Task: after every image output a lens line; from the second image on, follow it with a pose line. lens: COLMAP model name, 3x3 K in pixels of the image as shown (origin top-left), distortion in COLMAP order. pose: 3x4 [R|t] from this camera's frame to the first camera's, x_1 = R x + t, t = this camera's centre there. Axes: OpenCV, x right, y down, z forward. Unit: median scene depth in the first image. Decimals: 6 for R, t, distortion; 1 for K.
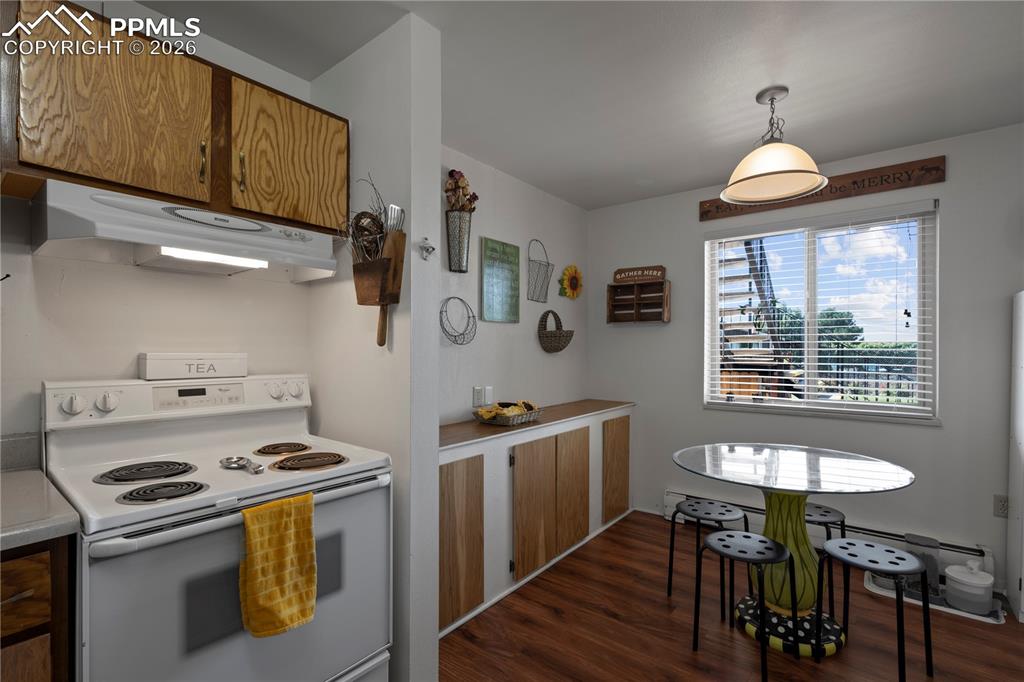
lens RADIAL K [[465.6, 0, 508.2], [0, 465.6, 347.0], [0, 0, 1]] dist [-0.000879, 0.000212]
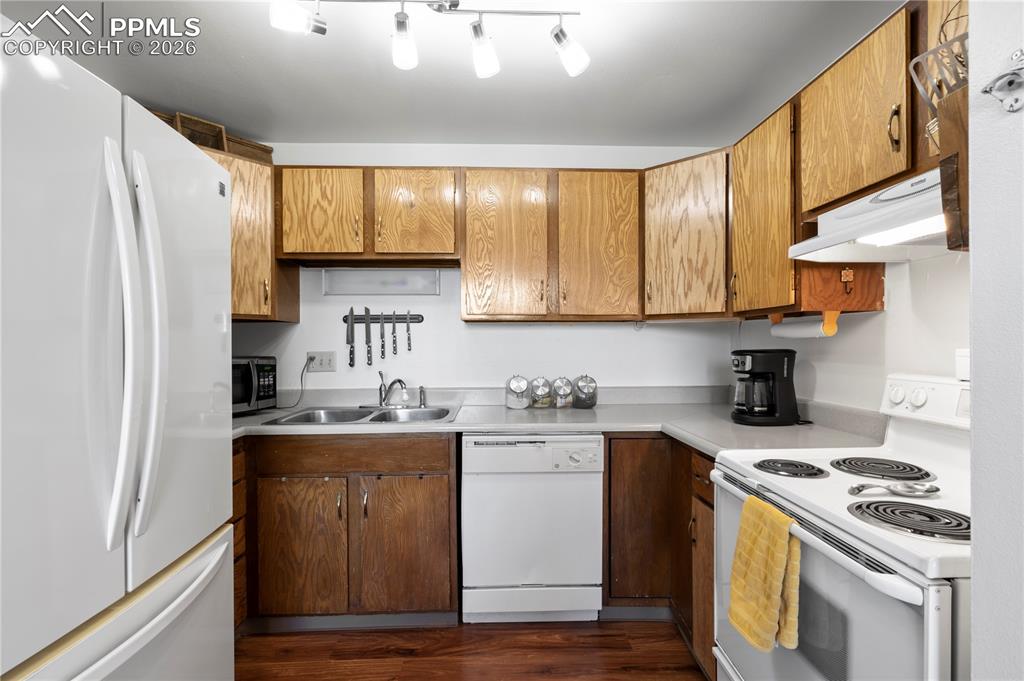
lens RADIAL K [[465.6, 0, 508.2], [0, 465.6, 346.5], [0, 0, 1]] dist [-0.000879, 0.000212]
pose [[-0.753320, 0.002717, -0.657649, 0.238118], [0.001511, 0.999996, 0.002401, 0.002480], [0.657653, 0.000815, -0.753321, 0.614846]]
